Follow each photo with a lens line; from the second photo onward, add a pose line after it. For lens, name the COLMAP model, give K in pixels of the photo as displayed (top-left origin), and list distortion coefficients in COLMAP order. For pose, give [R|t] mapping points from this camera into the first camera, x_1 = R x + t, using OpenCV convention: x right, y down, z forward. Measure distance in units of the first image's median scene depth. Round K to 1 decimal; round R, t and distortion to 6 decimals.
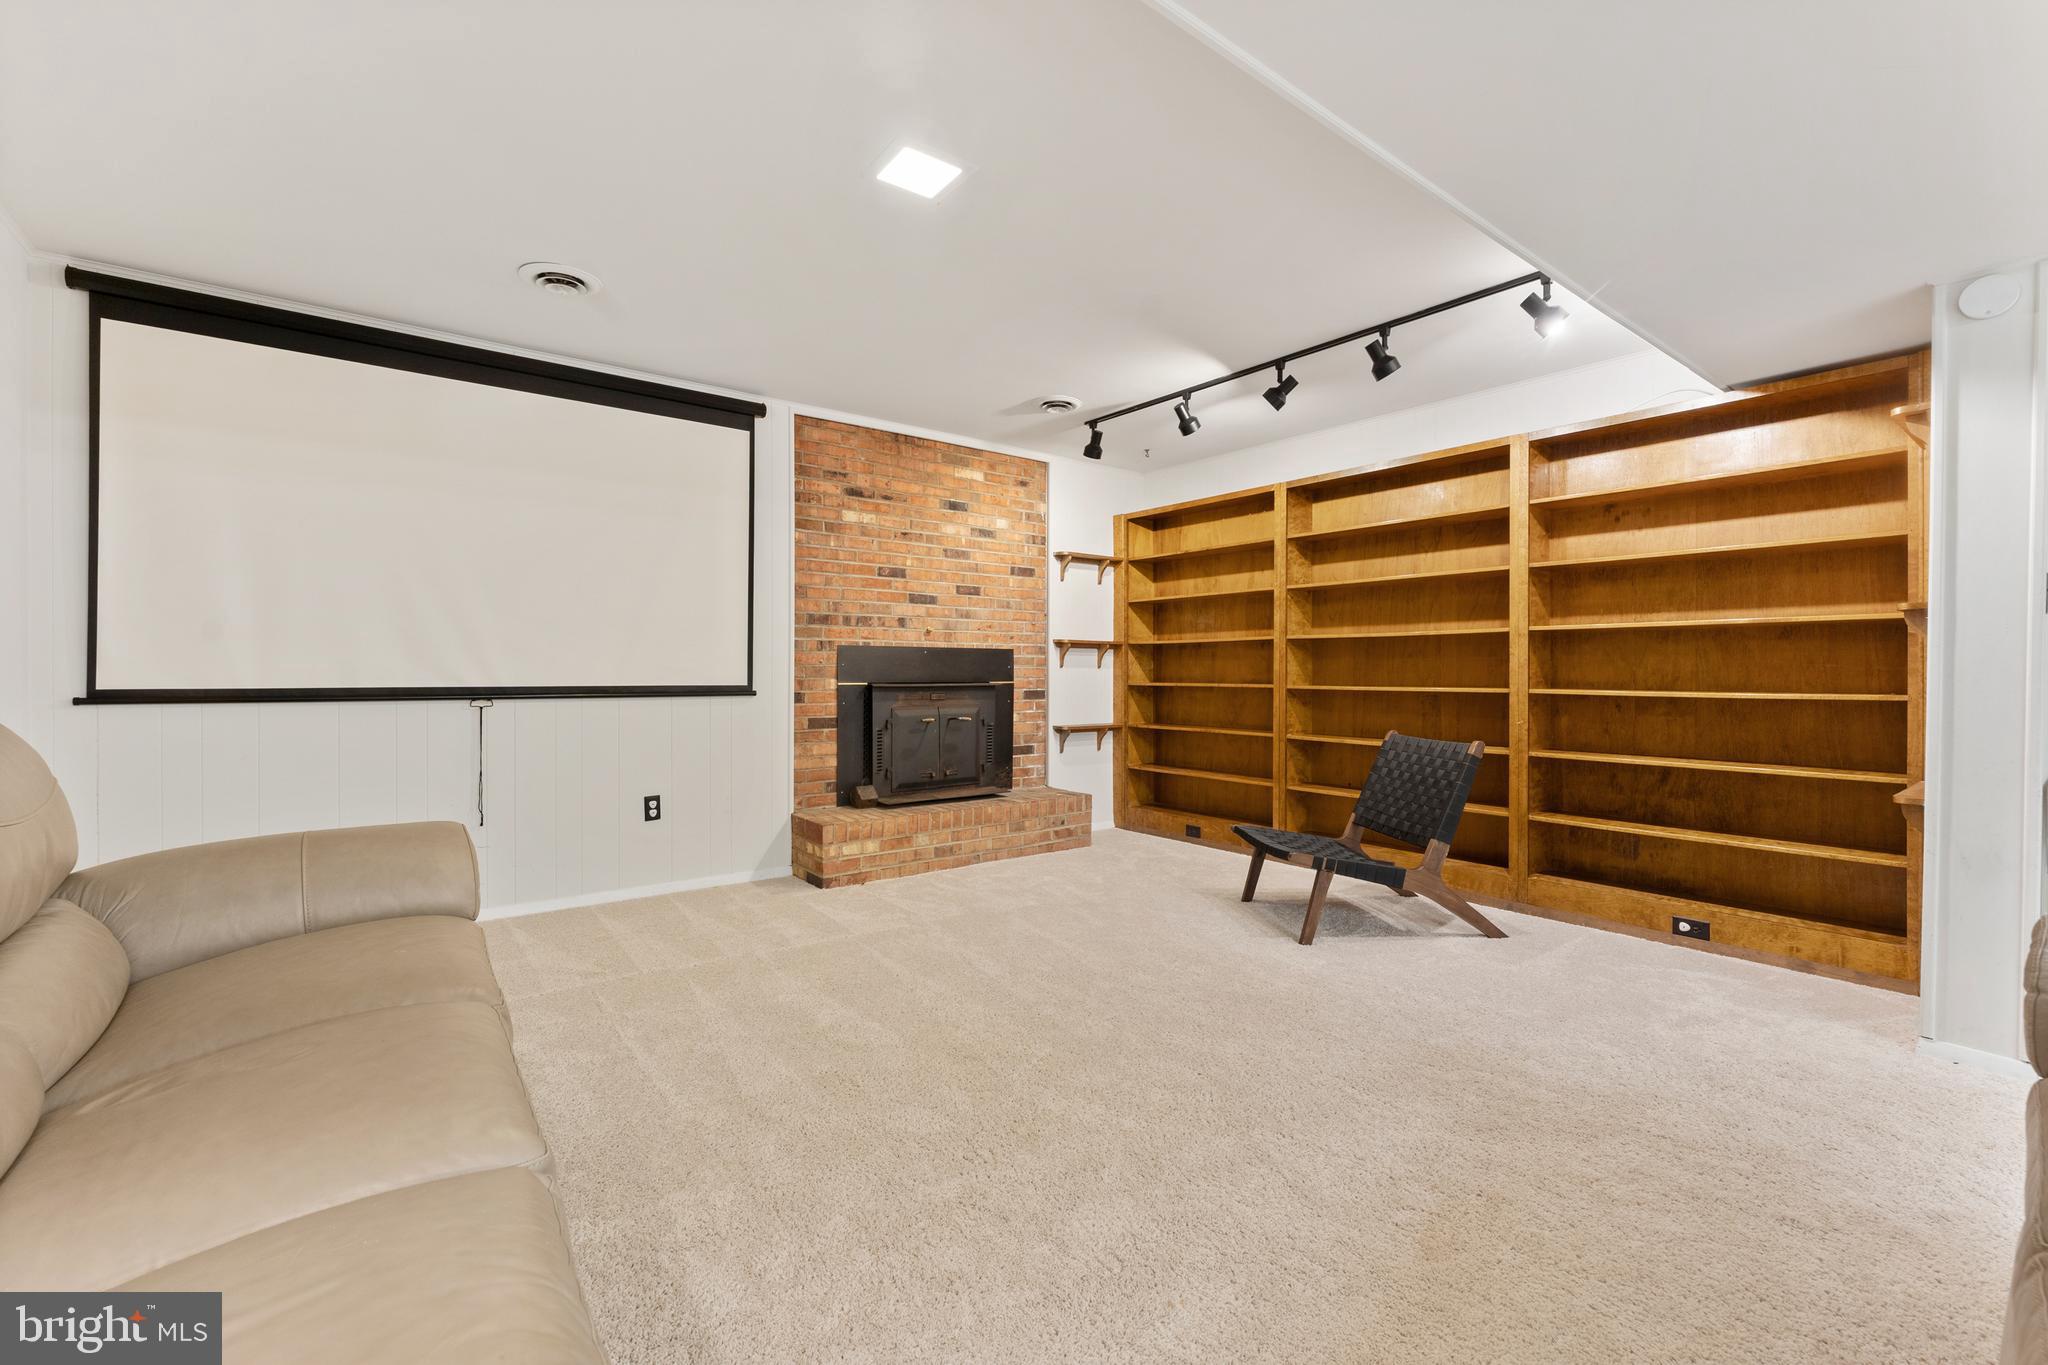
lens RADIAL K [[852.1, 0, 1024.0], [0, 852.1, 682.5], [0, 0, 1]] dist [-0.000798, -0.000328]
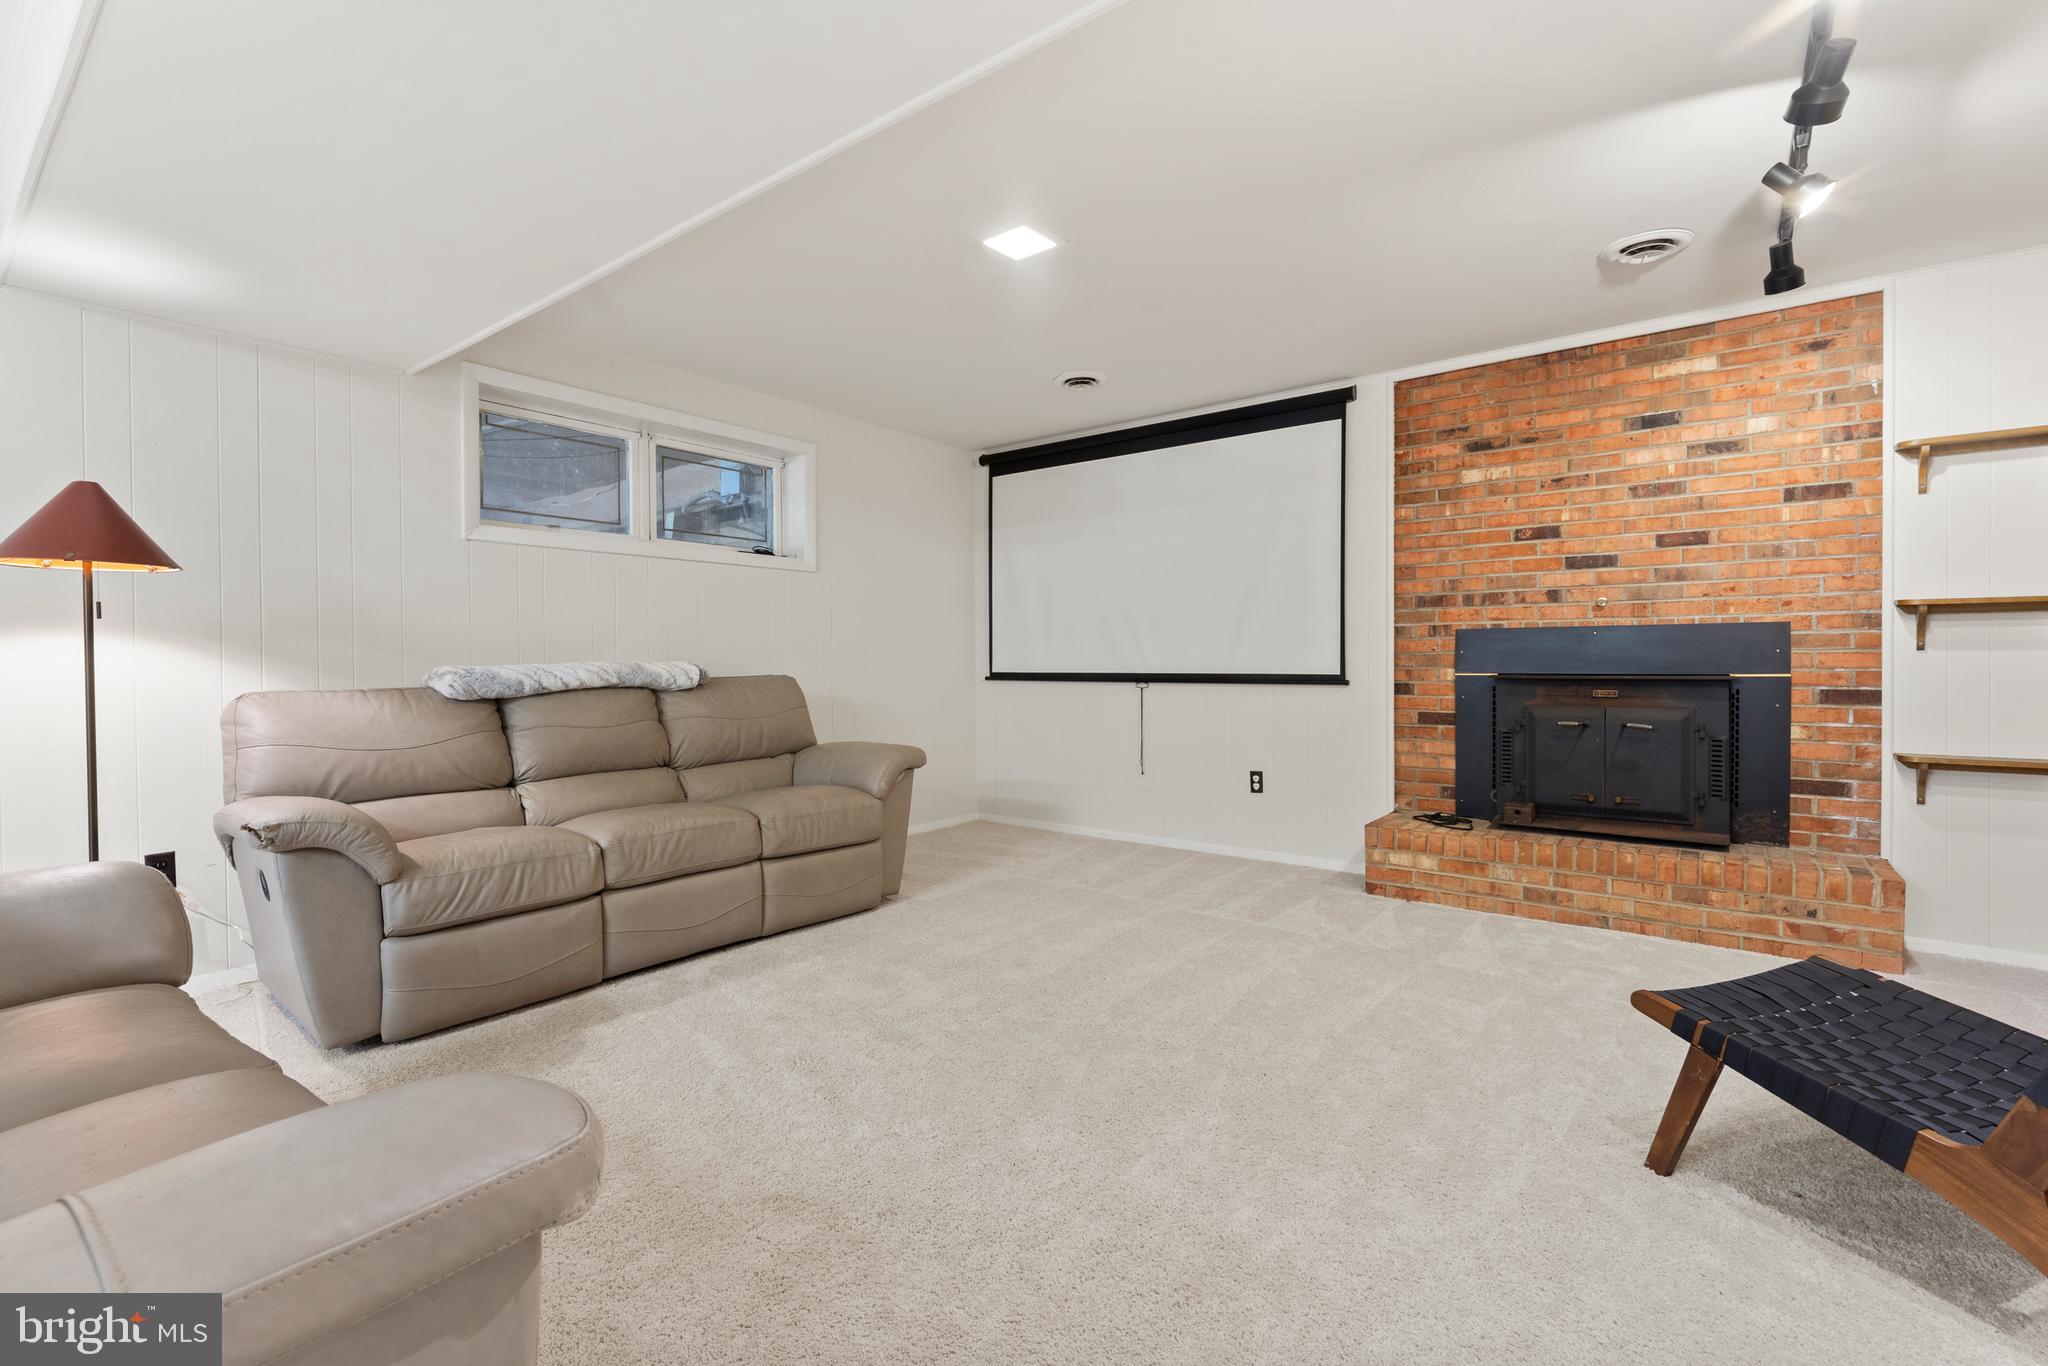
lens RADIAL K [[907.4, 0, 1024.0], [0, 907.4, 683.0], [0, 0, 1]] dist [-0.000193, -0.000164]
pose [[0.251645, 0.019341, -0.967626, 0.541389], [-0.006951, 0.999811, 0.018177, -0.003077], [0.967795, 0.002152, 0.251732, 0.332487]]
